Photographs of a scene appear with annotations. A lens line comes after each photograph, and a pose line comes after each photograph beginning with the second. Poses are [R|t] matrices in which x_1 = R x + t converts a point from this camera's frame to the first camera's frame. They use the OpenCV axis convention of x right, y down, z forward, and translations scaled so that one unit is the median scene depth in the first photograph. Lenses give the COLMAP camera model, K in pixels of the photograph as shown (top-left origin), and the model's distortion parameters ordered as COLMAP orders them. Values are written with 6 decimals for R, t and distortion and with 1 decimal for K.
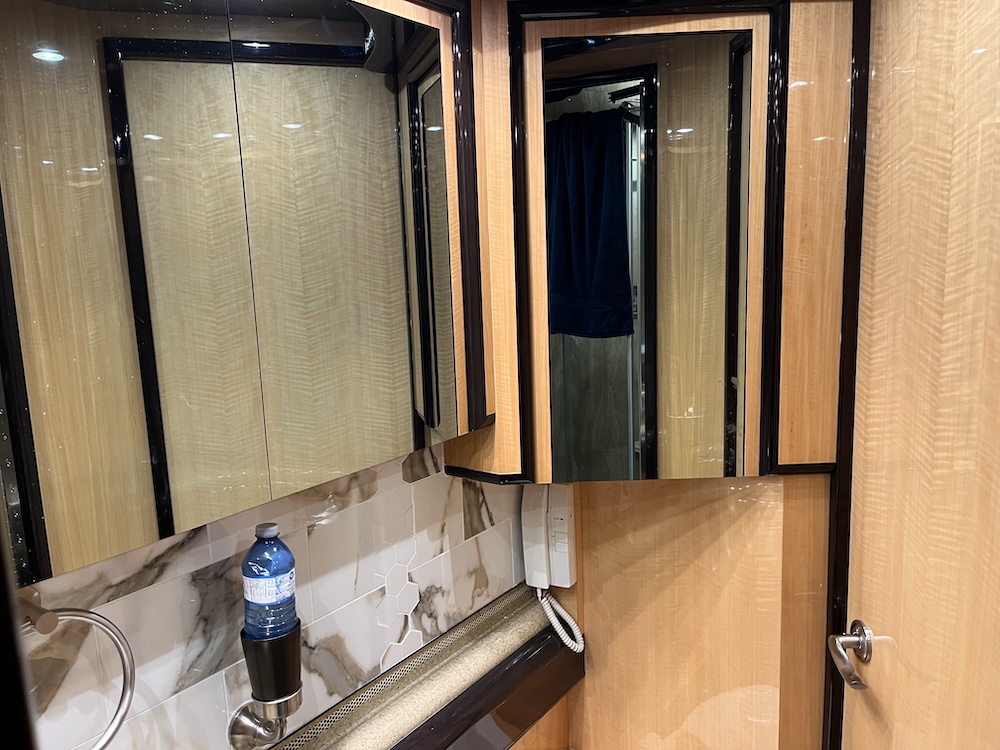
lens RADIAL K [[763.0, 0, 500.0], [0, 763.0, 375.0], [0, 0, 1]] dist [0.081223, -0.103824]
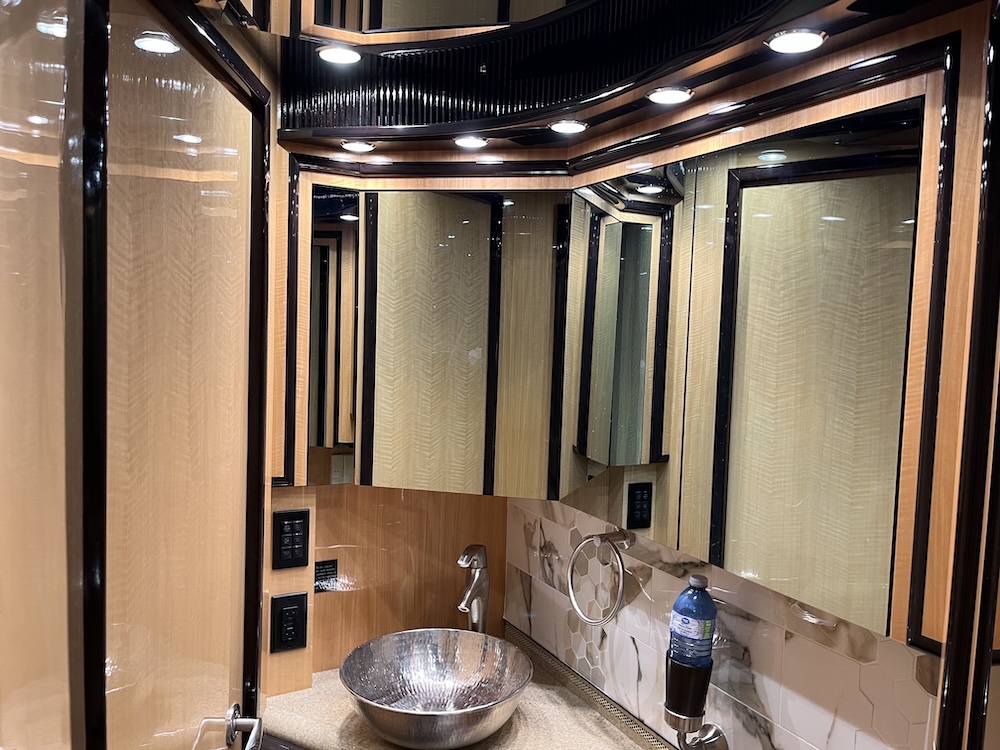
lens RADIAL K [[763.0, 0, 500.0], [0, 763.0, 375.0], [0, 0, 1]] dist [0.081223, -0.103824]
pose [[-0.182289, 0.097646, -0.978384, 0.860761], [-0.191131, 0.972557, 0.132675, -0.192026], [0.964489, 0.211185, -0.158623, 0.793069]]
